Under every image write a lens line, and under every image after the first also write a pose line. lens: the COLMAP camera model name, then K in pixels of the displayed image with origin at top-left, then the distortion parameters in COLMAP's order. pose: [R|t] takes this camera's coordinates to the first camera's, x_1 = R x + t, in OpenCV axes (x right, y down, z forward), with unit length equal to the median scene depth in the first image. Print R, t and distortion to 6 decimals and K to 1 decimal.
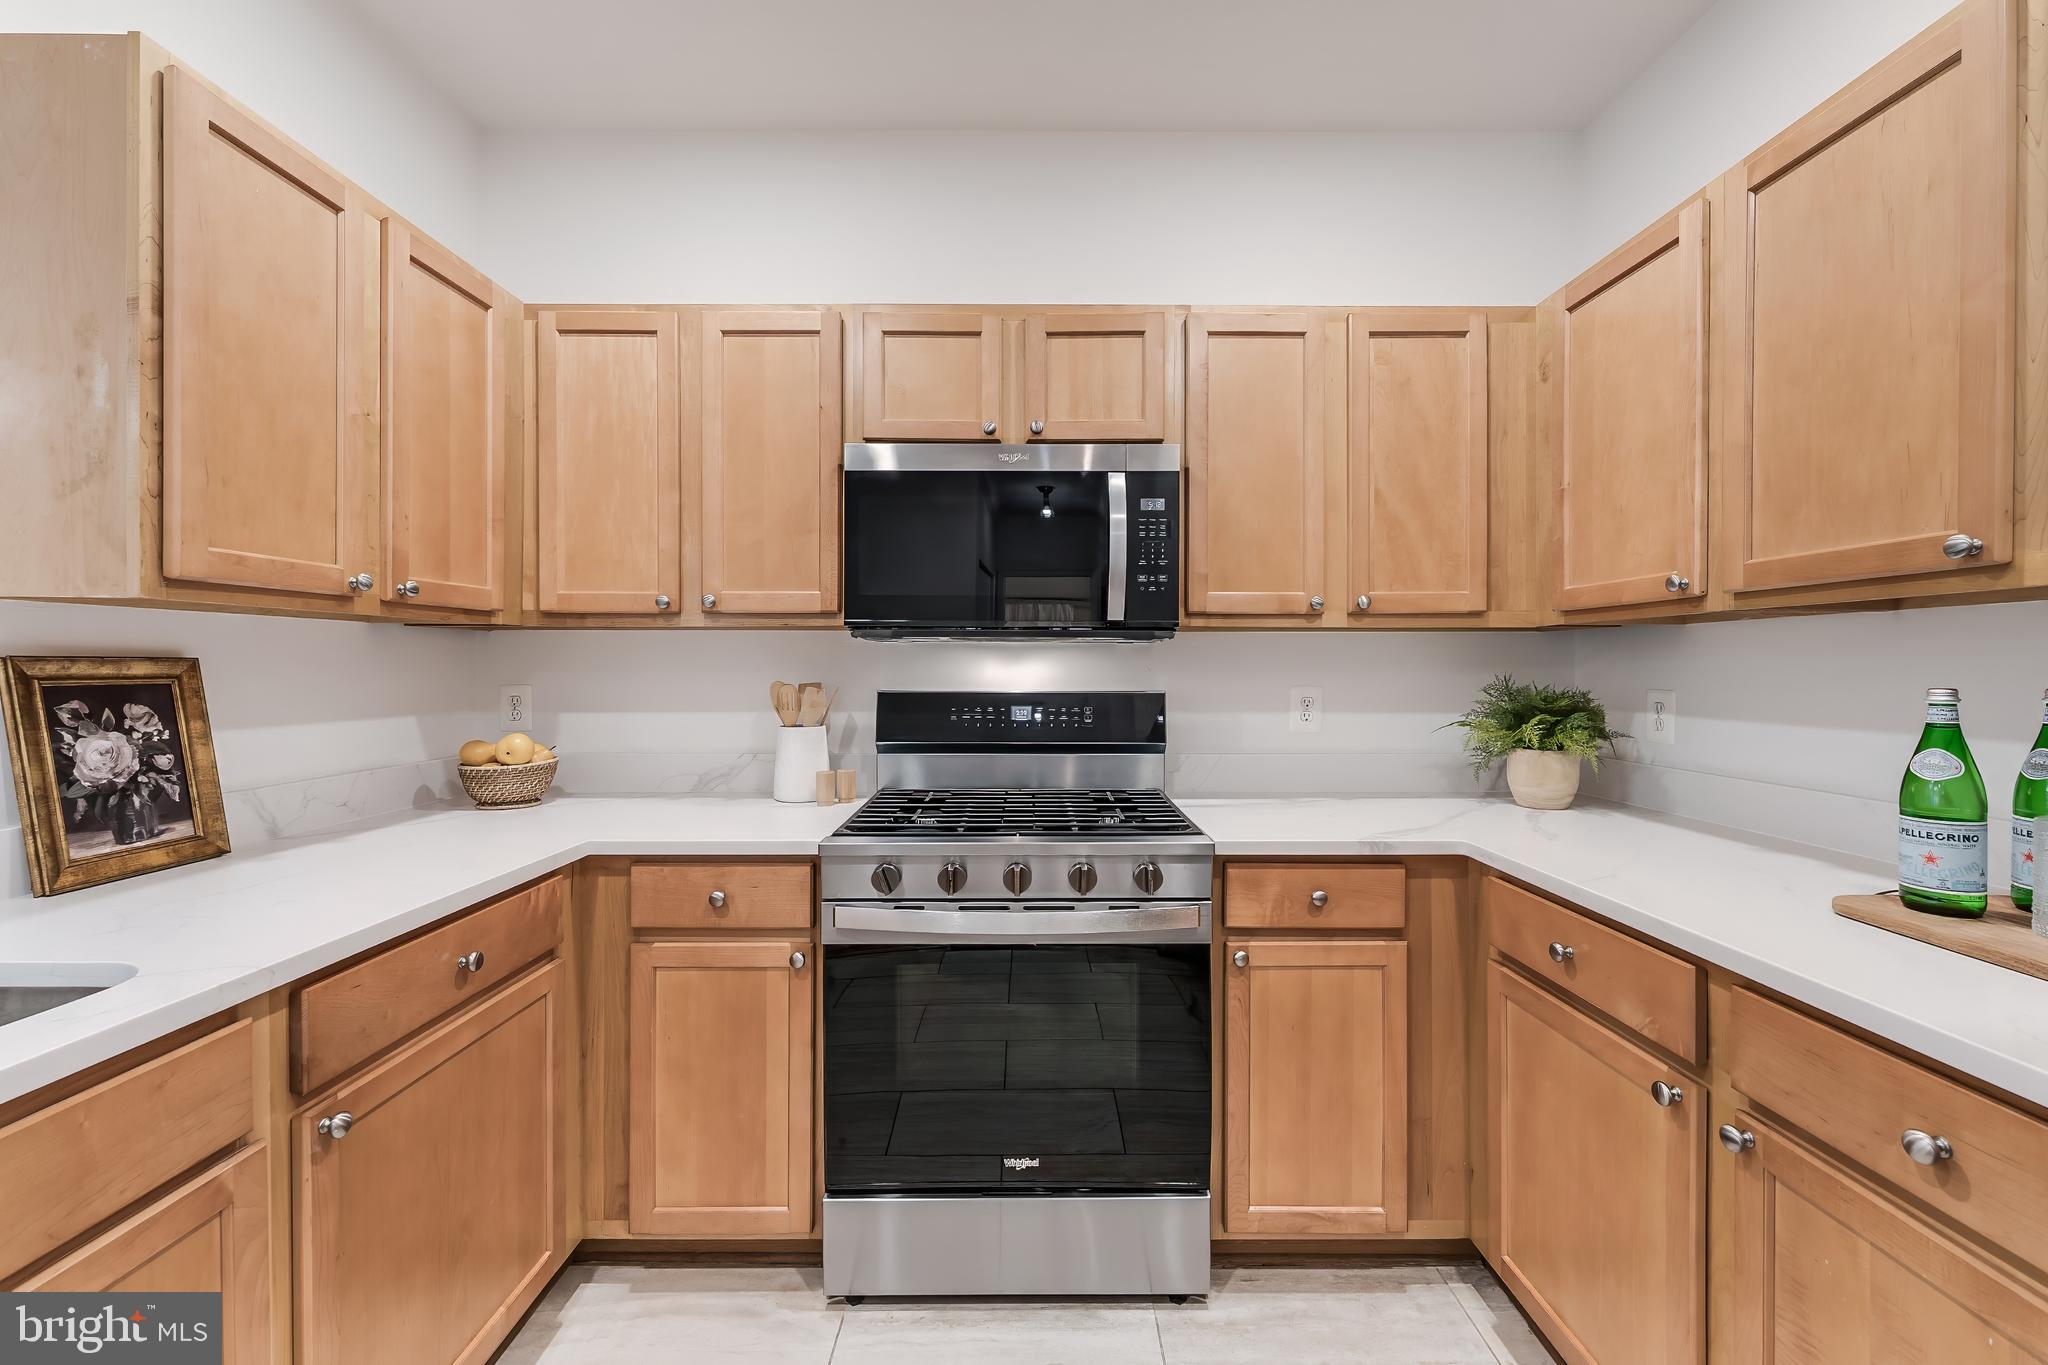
lens RADIAL K [[832.9, 0, 1021.8], [0, 832.9, 672.5], [0, 0, 1]] dist [-0.004315, 0.000201]
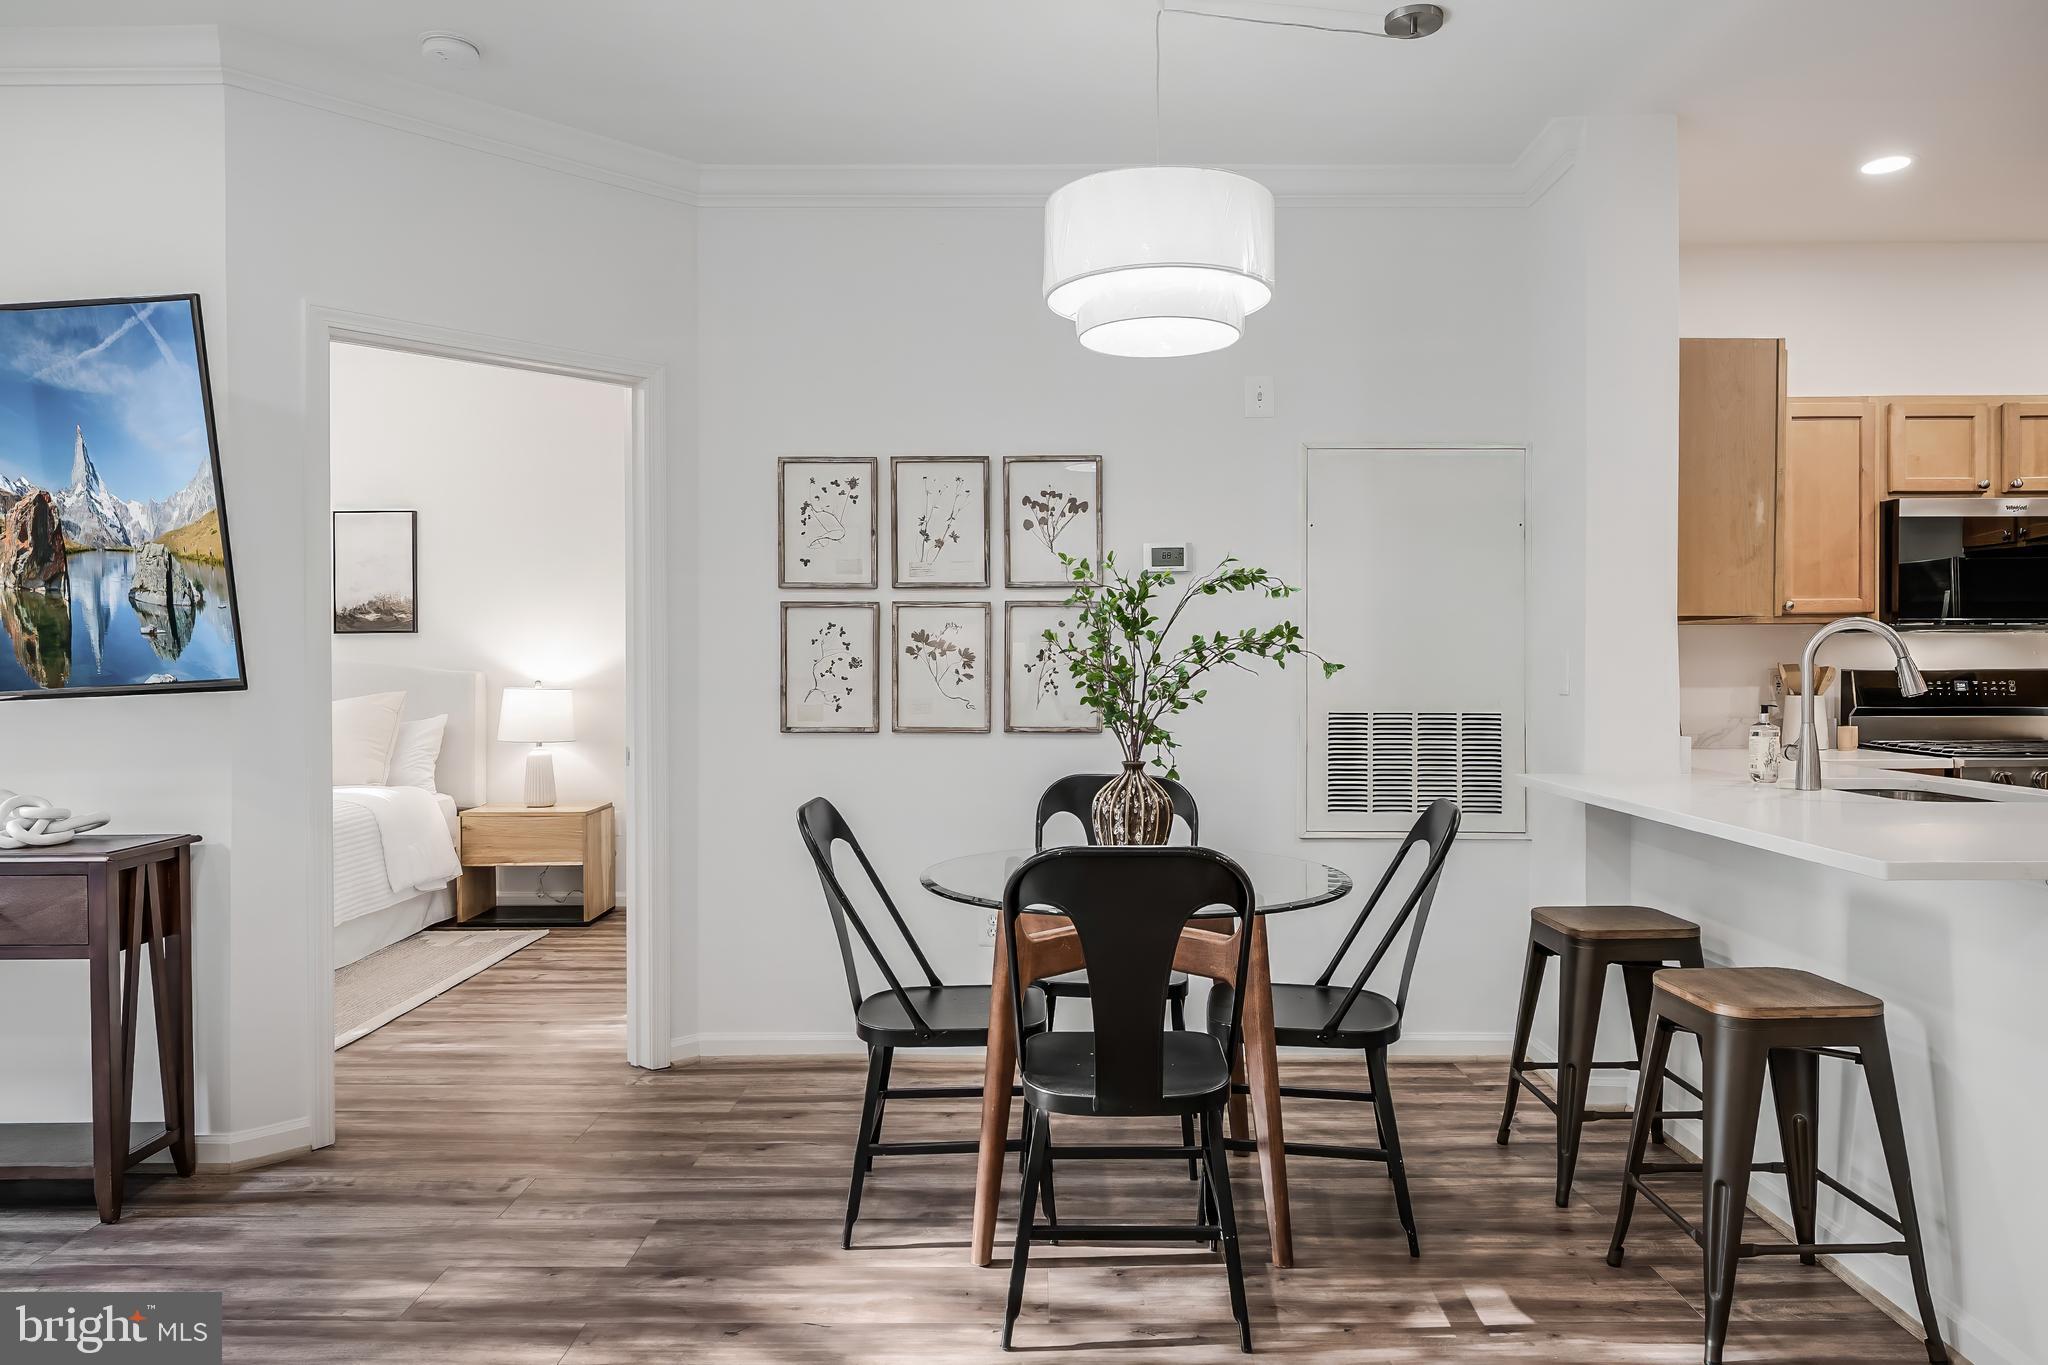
lens RADIAL K [[1362.1, 0, 1025.7], [0, 1362.1, 666.8], [0, 0, 1]] dist [-0.001547, 0.000901]
pose [[0.999962, -0.004920, -0.007176, -1.845298], [0.004899, 0.999984, -0.002973, 0.021709], [0.007191, 0.002938, 0.999970, -1.494231]]
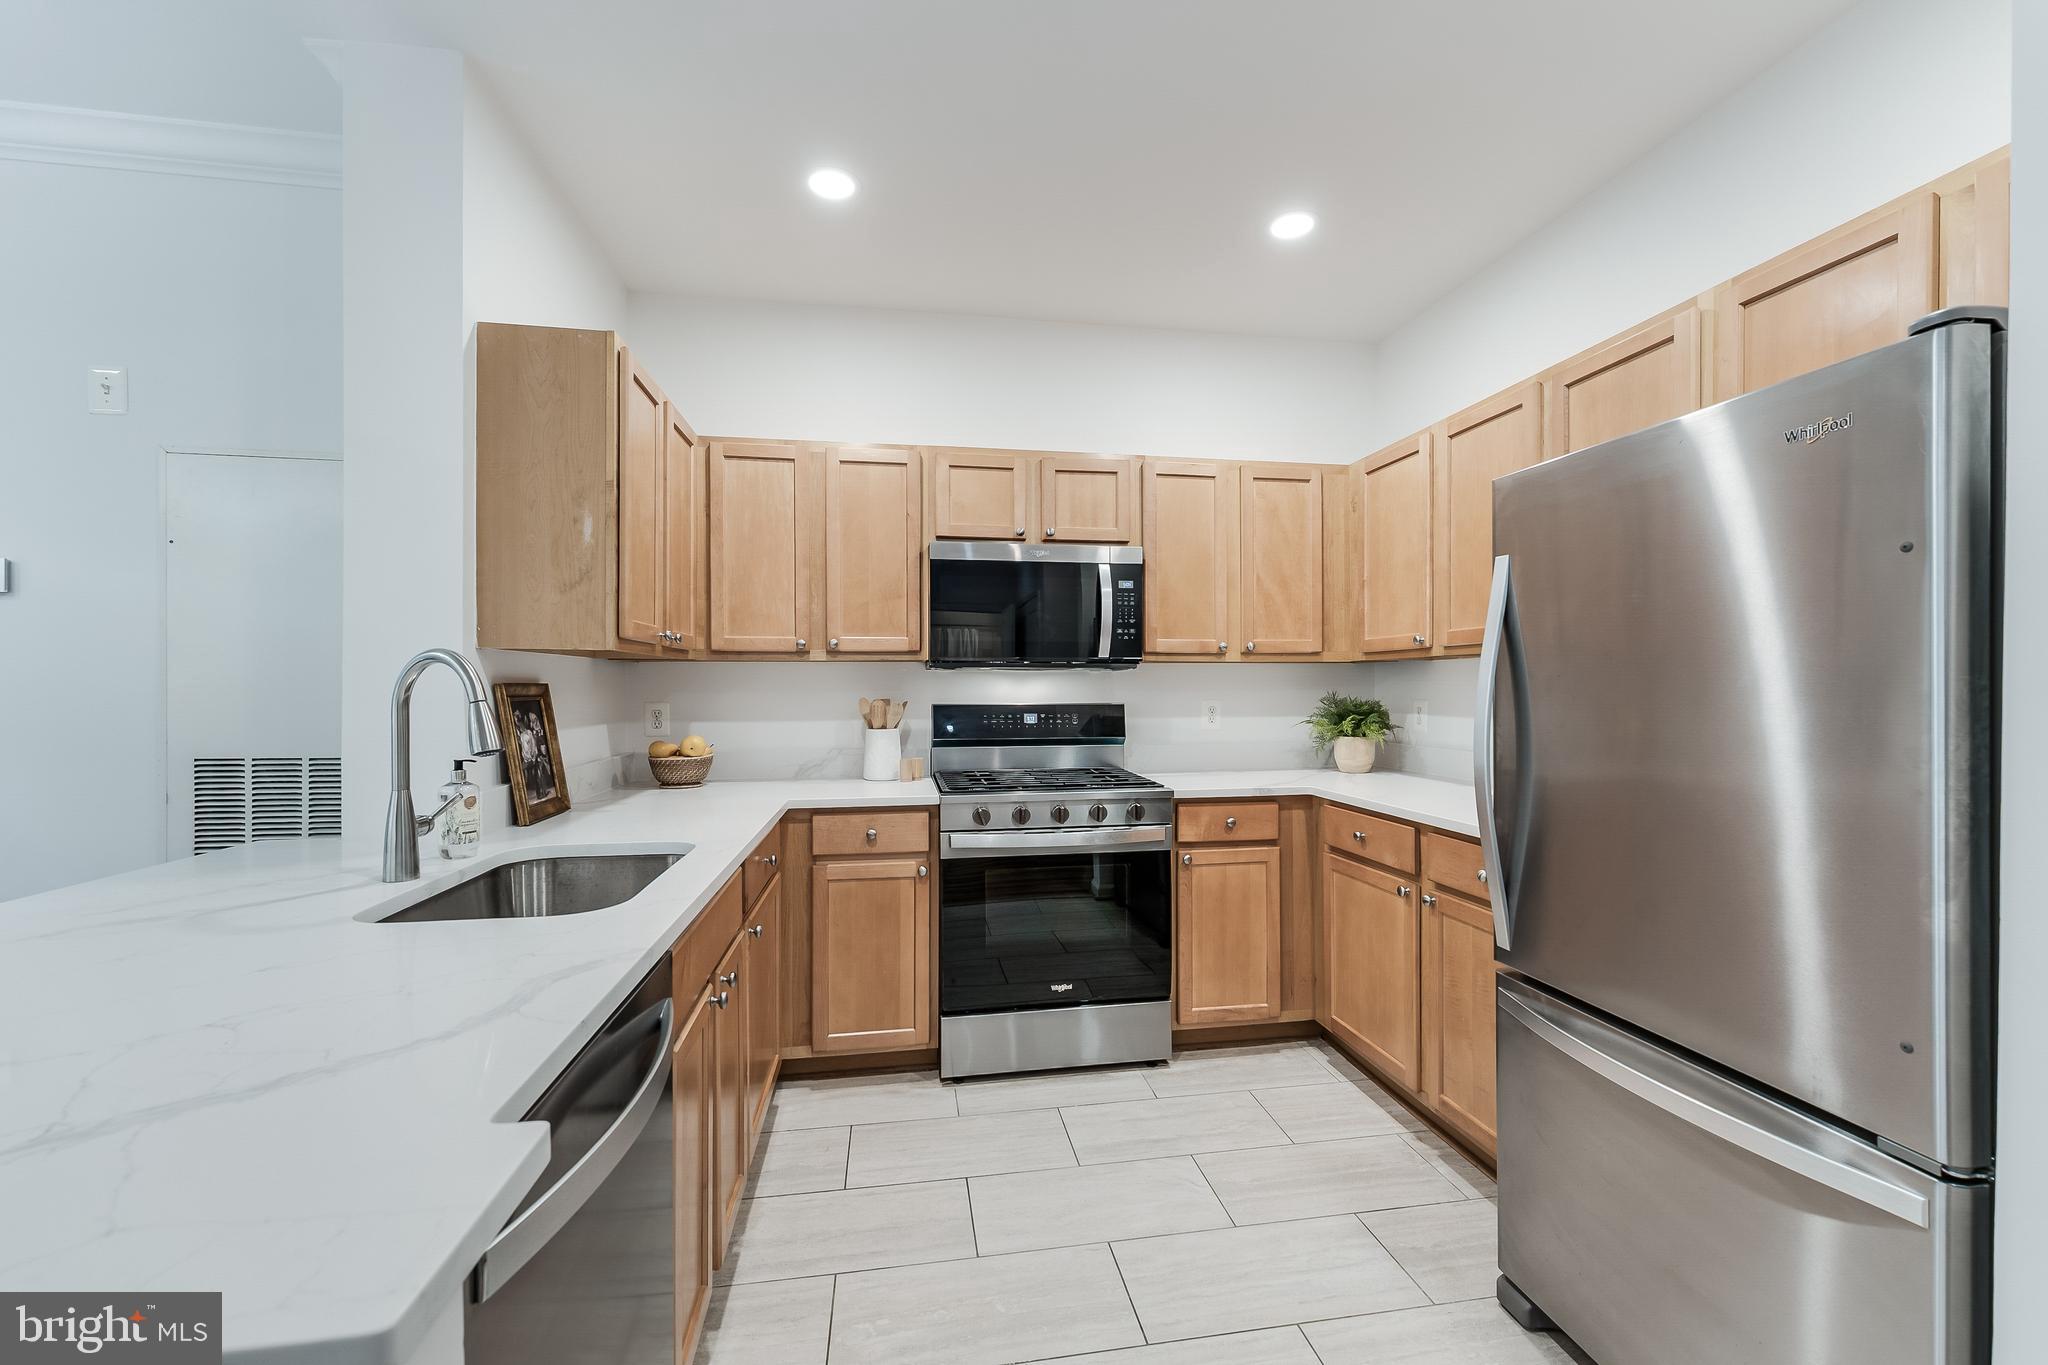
lens RADIAL K [[832.9, 0, 1020.6], [0, 832.9, 692.9], [0, 0, 1]] dist [-0.004315, 0.000201]
pose [[0.987181, -0.005046, 0.159525, -0.313462], [0.005113, 0.999987, -0.000013, 0.003915], [-0.159523, 0.000828, 0.987194, -0.568042]]
